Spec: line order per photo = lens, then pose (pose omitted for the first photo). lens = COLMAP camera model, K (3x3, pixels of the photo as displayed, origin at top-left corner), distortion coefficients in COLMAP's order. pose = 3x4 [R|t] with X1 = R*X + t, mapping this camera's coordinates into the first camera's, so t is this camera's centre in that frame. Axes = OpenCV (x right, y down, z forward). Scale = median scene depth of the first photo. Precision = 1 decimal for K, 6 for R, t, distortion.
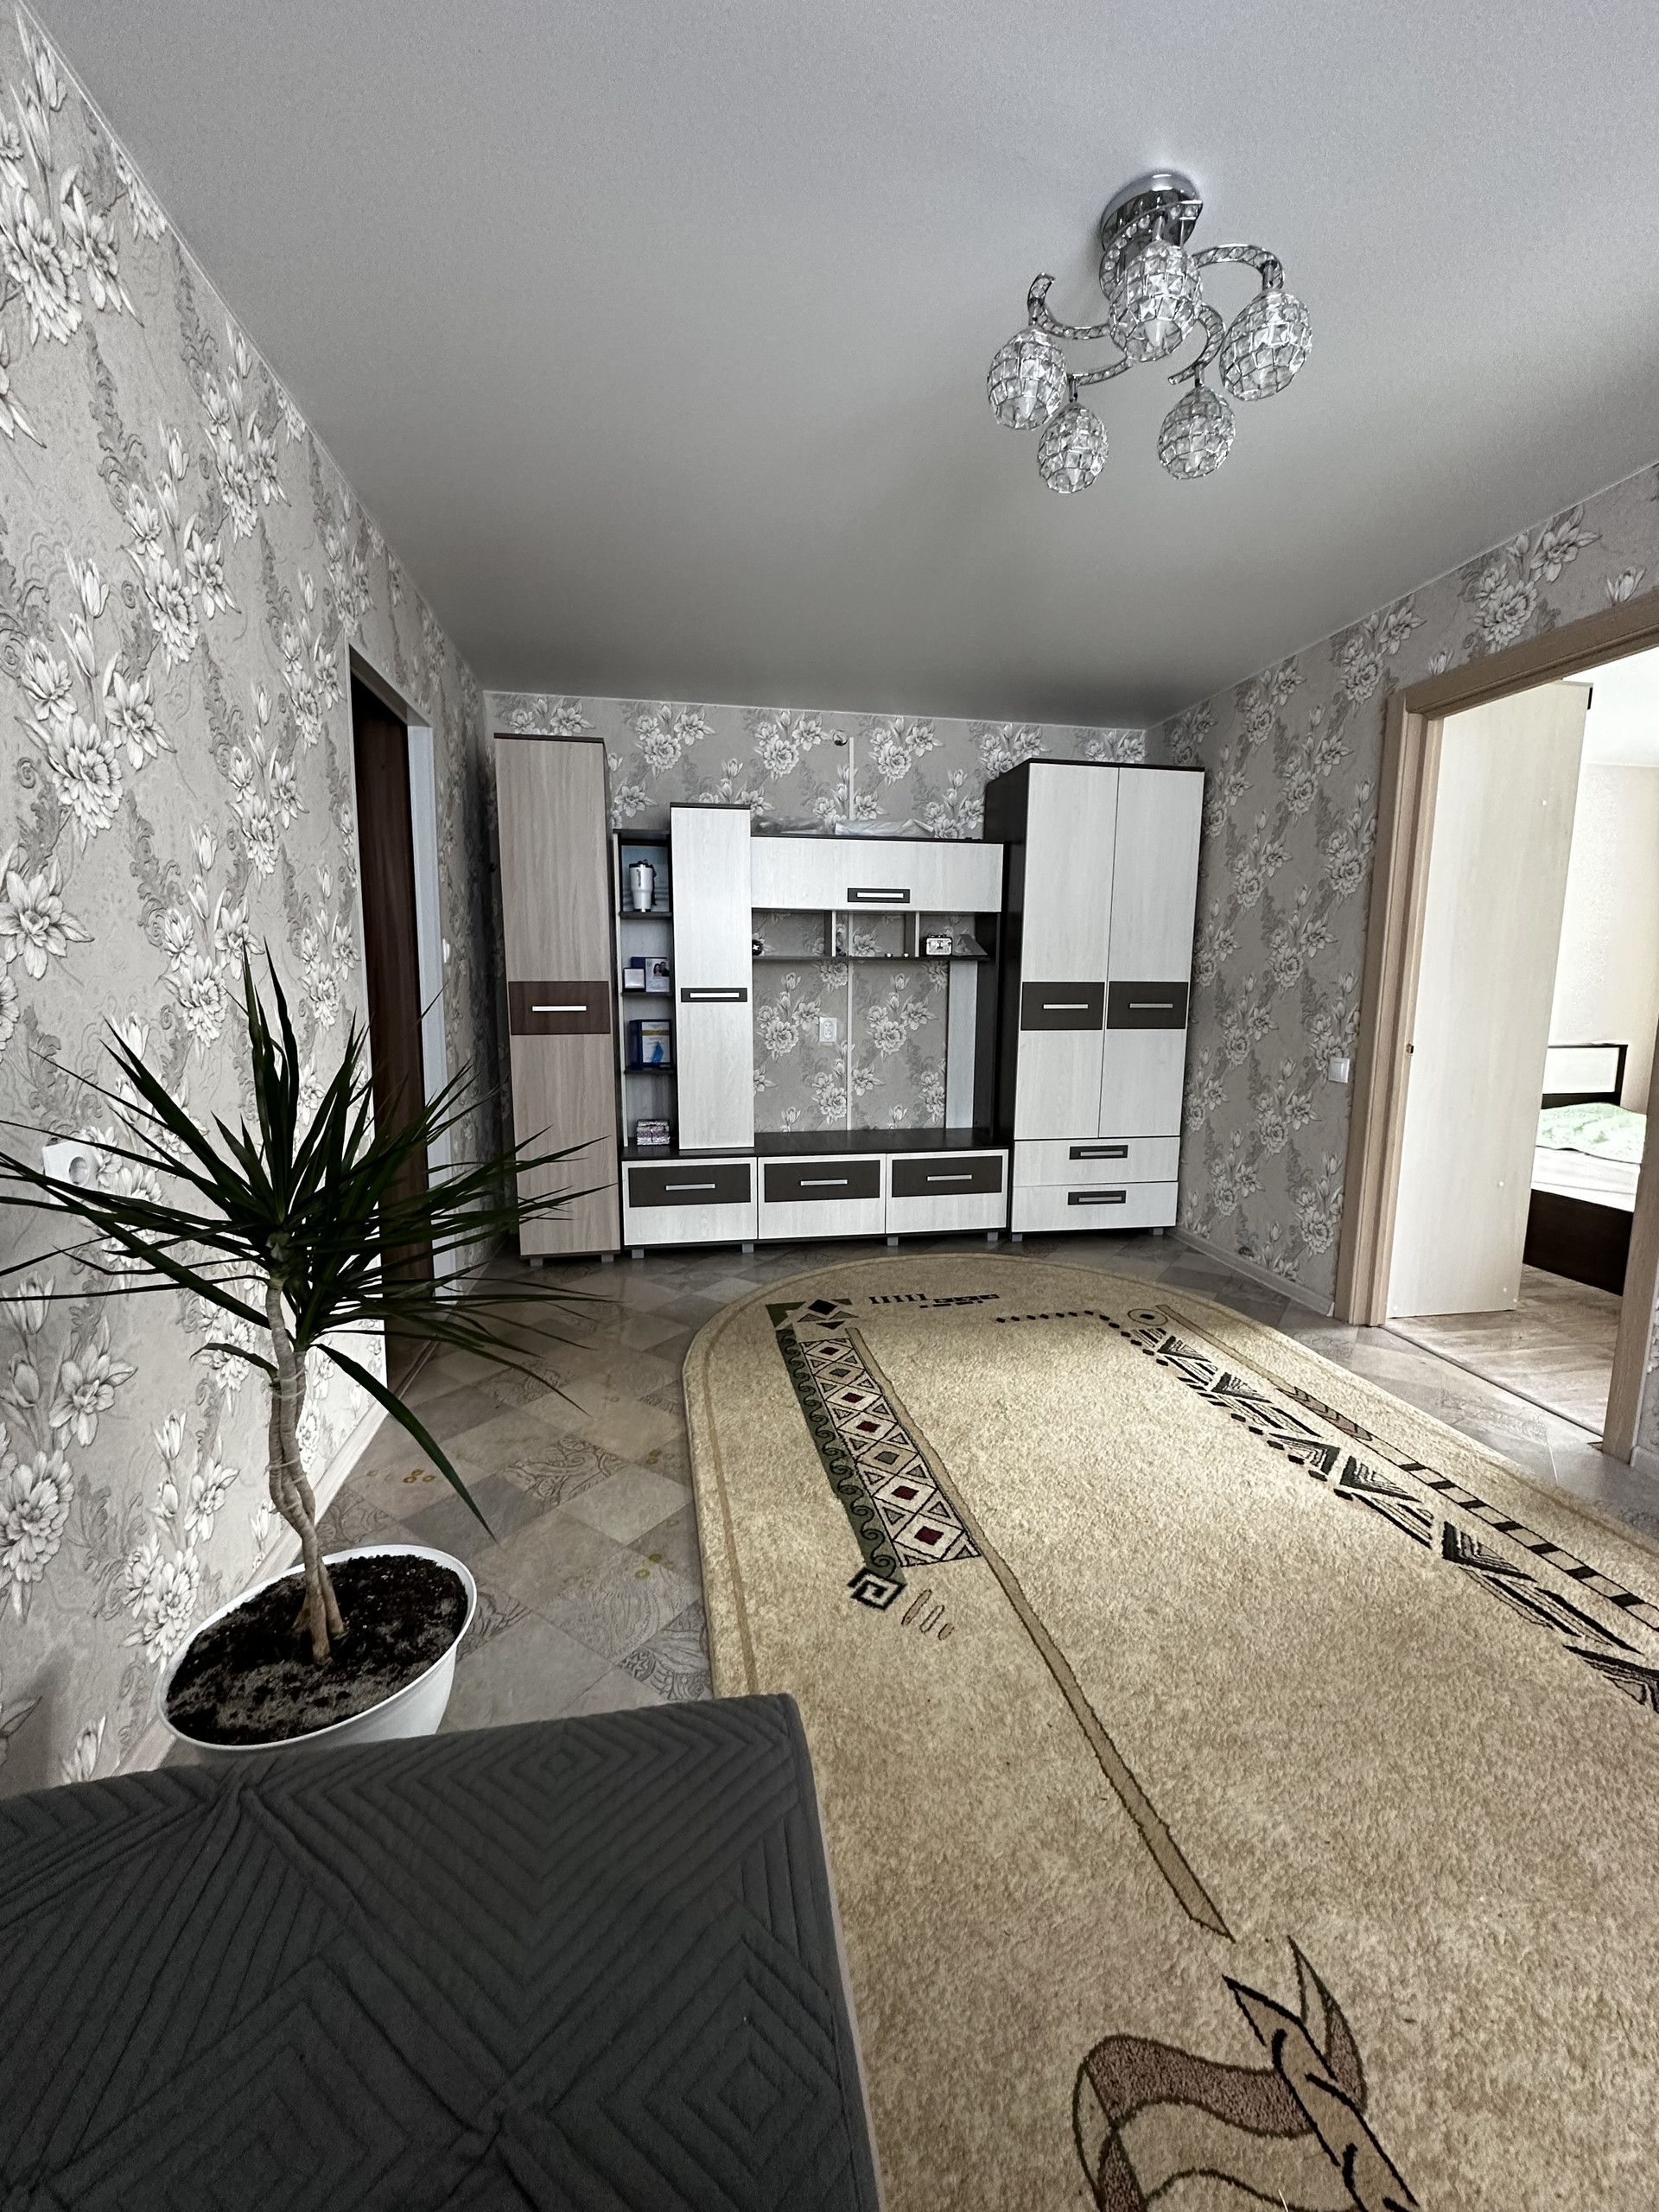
lens RADIAL K [[879.7, 0, 829.5], [0, 879.7, 1106.0], [0, 0, 1]] dist [-0.004114, 0.000749]
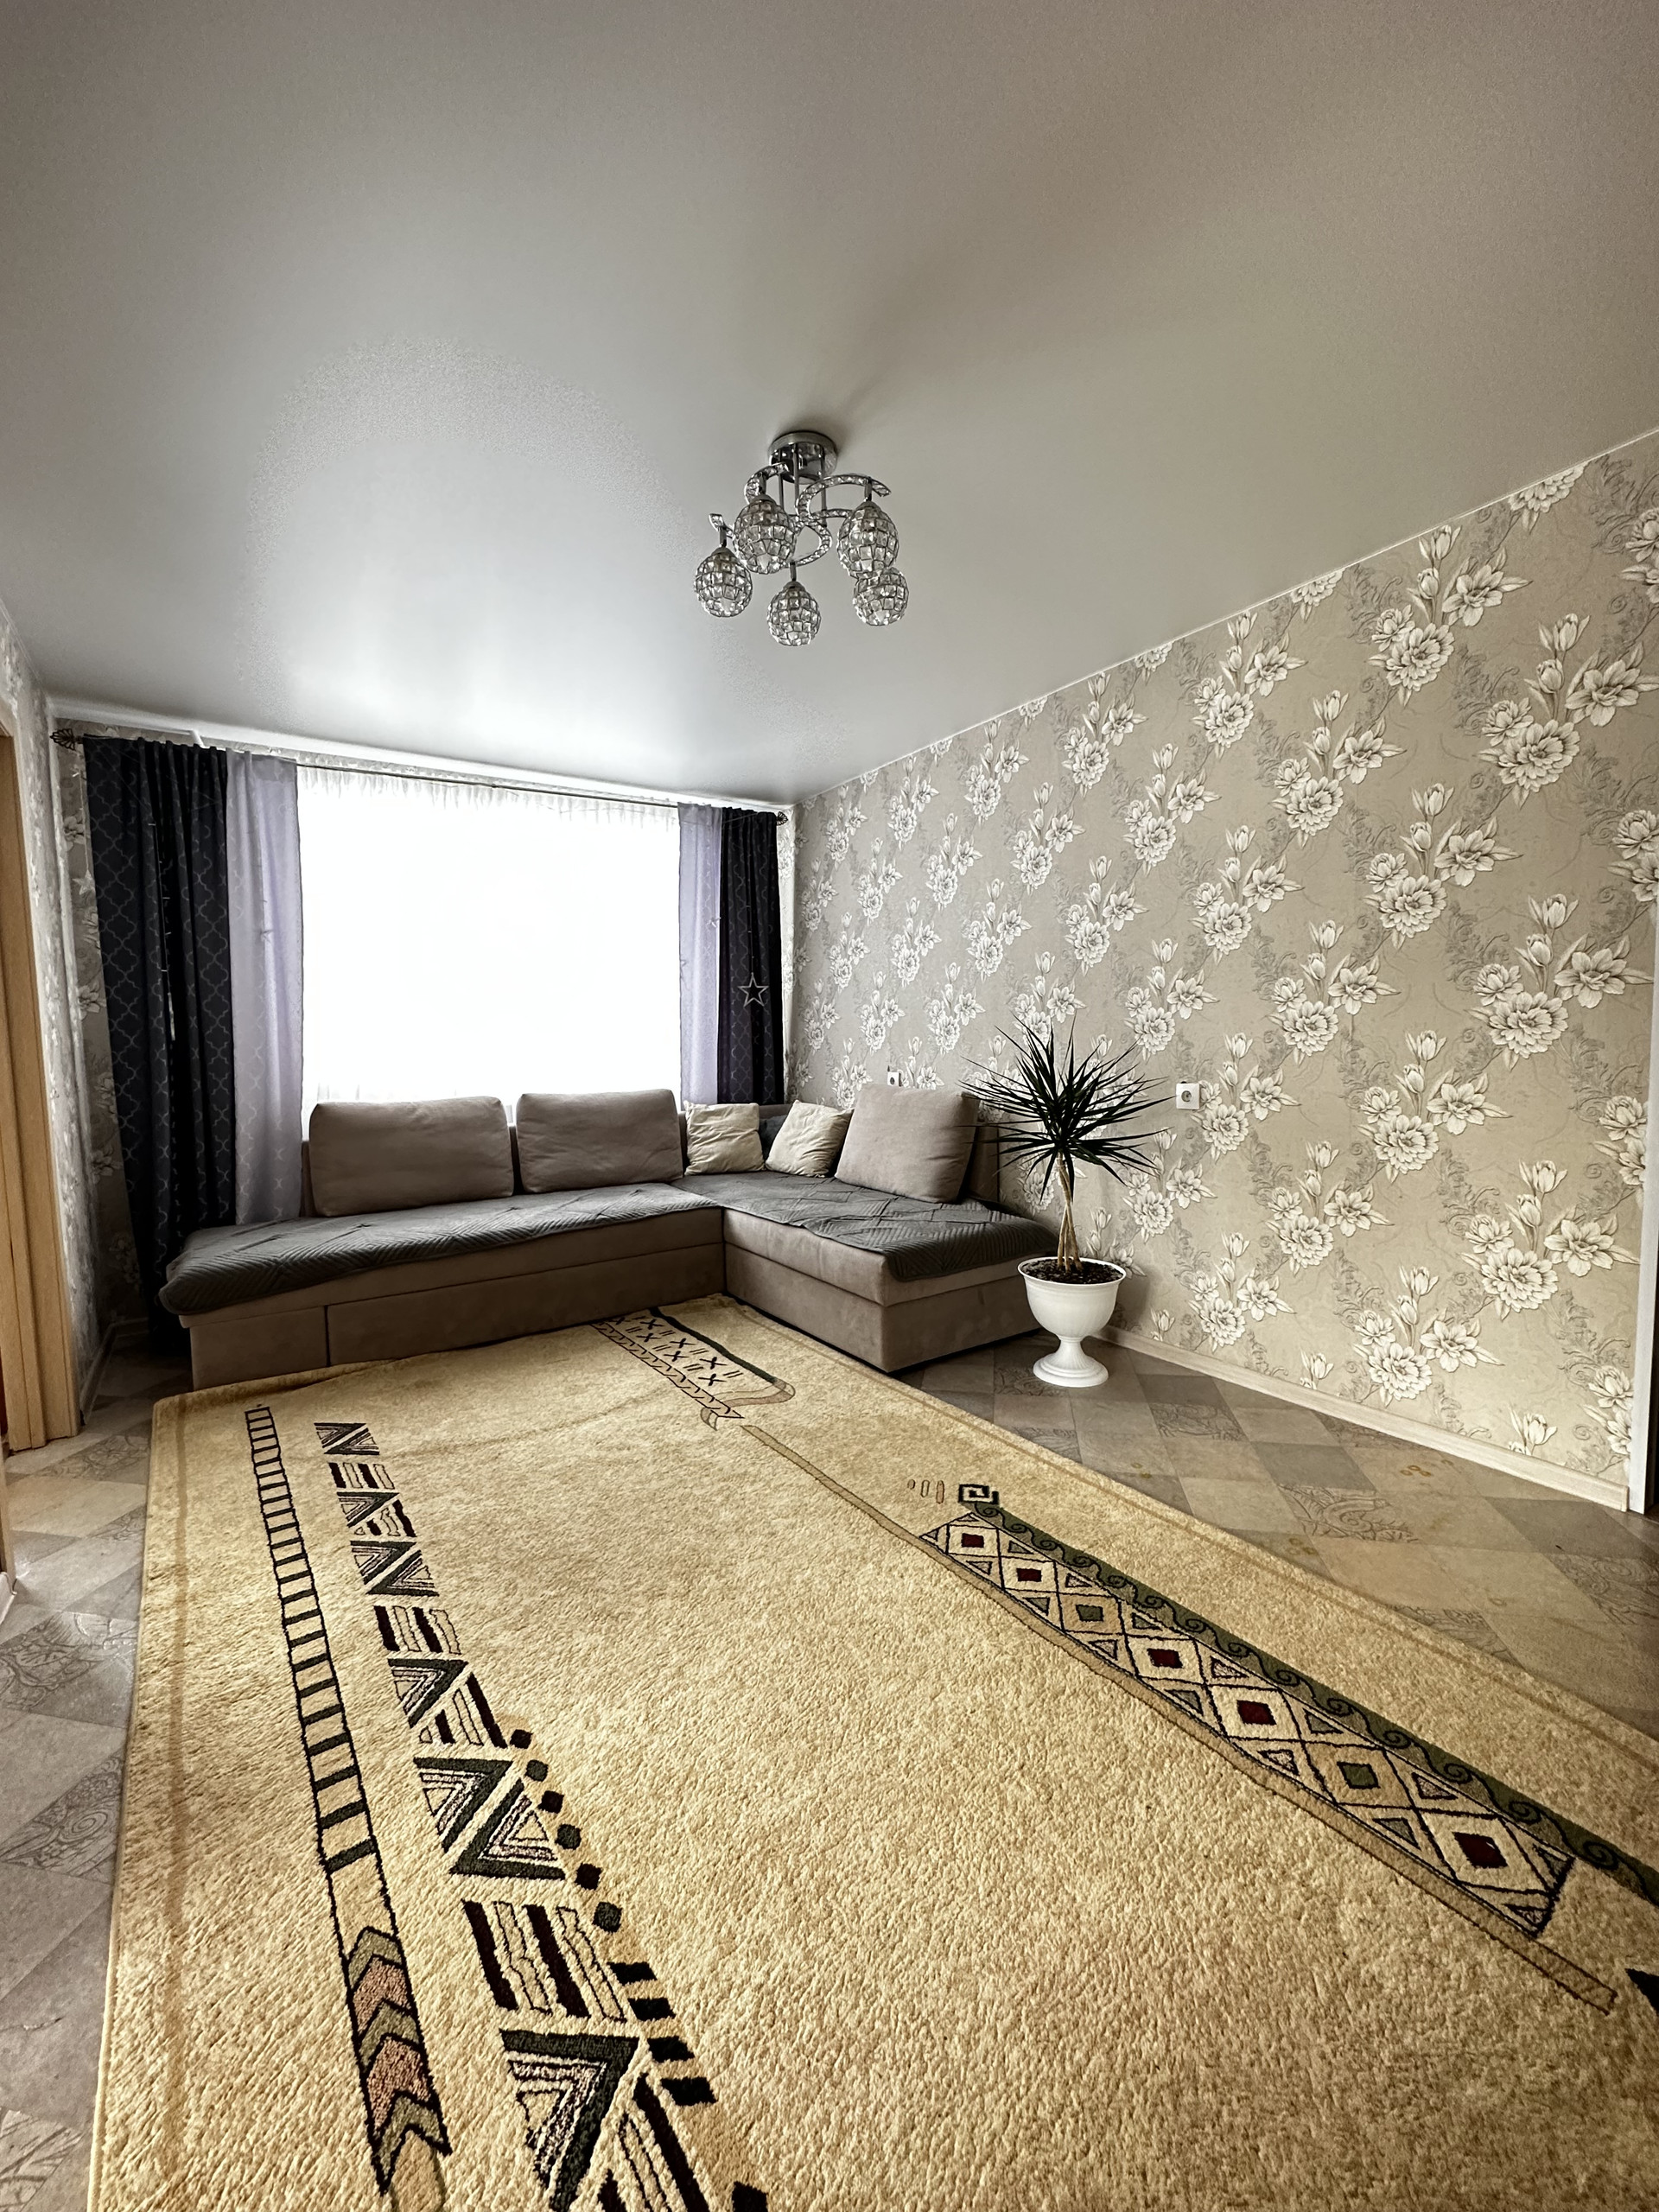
lens RADIAL K [[879.7, 0, 829.5], [0, 879.7, 1106.0], [0, 0, 1]] dist [-0.004114, 0.000749]
pose [[-0.913556, 0.046541, -0.404041, 0.551956], [-0.040994, 0.977835, 0.205326, -0.190370], [0.404641, 0.204140, -0.891399, 1.449878]]
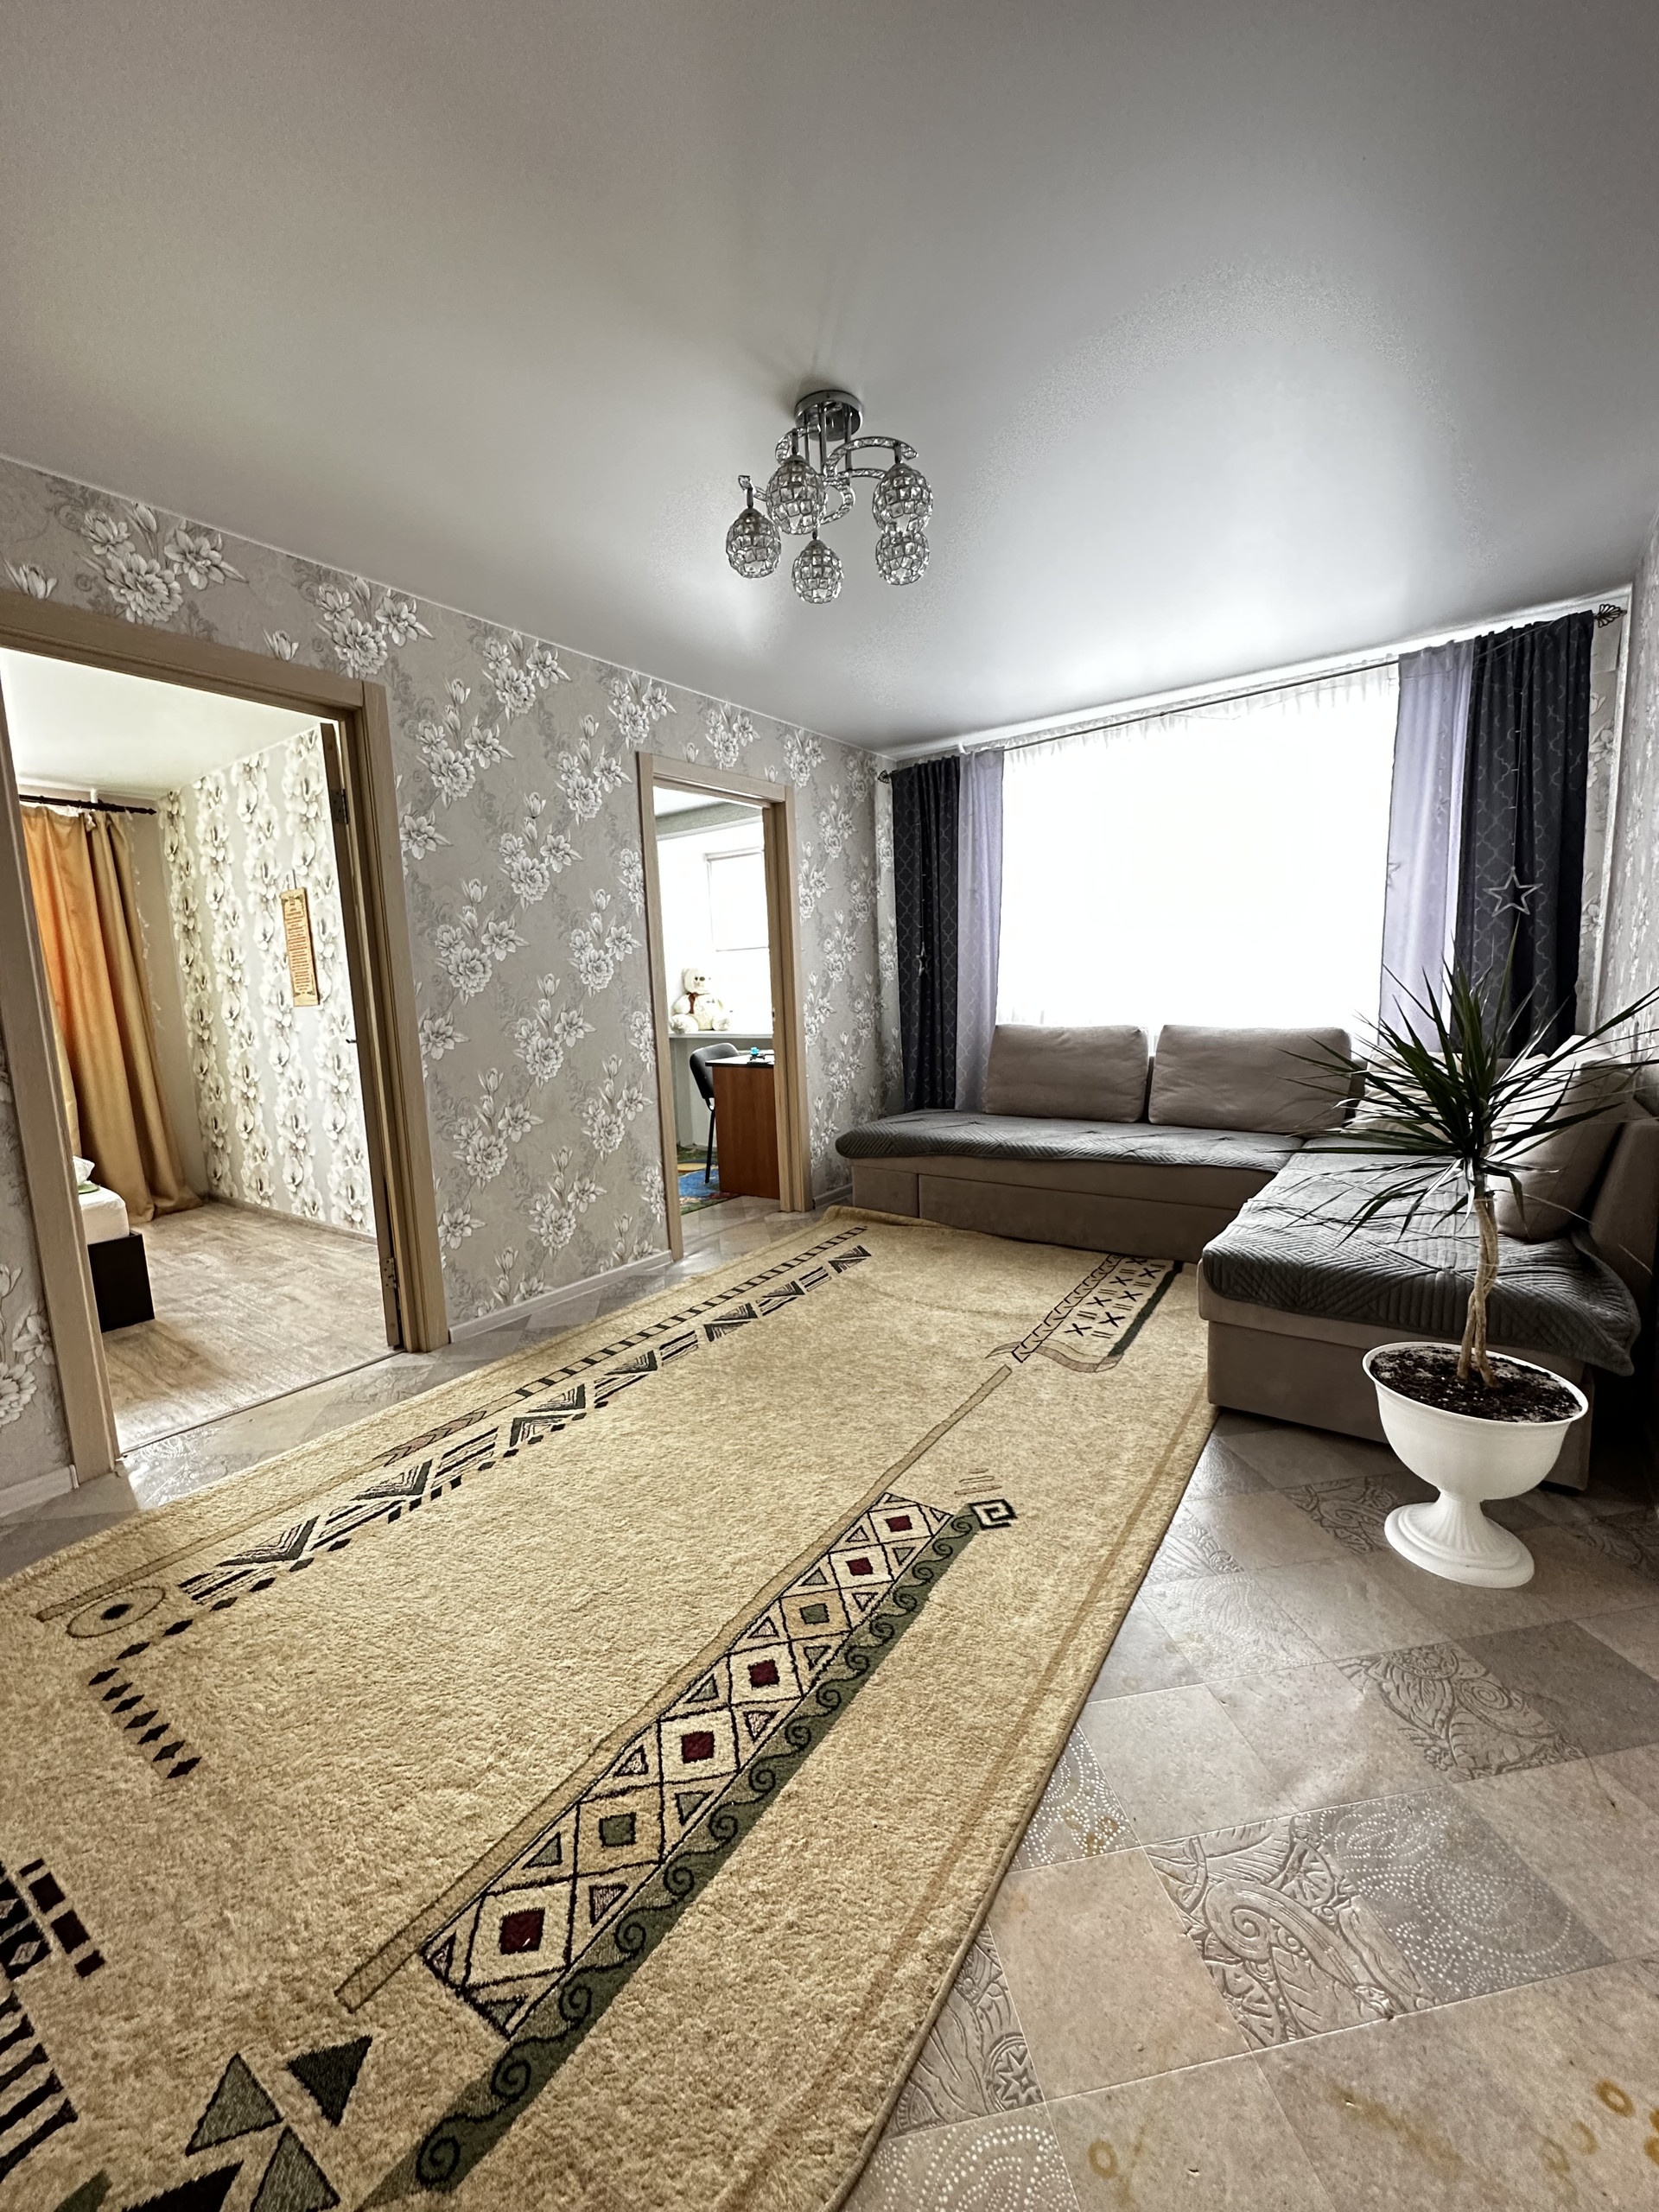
lens RADIAL K [[879.7, 0, 829.5], [0, 879.7, 1106.0], [0, 0, 1]] dist [-0.004114, 0.000749]
pose [[-0.693209, -0.078134, 0.716489, -0.421220], [0.134611, 0.962579, 0.235207, -0.177244], [-0.708054, 0.259495, -0.656751, 1.306696]]
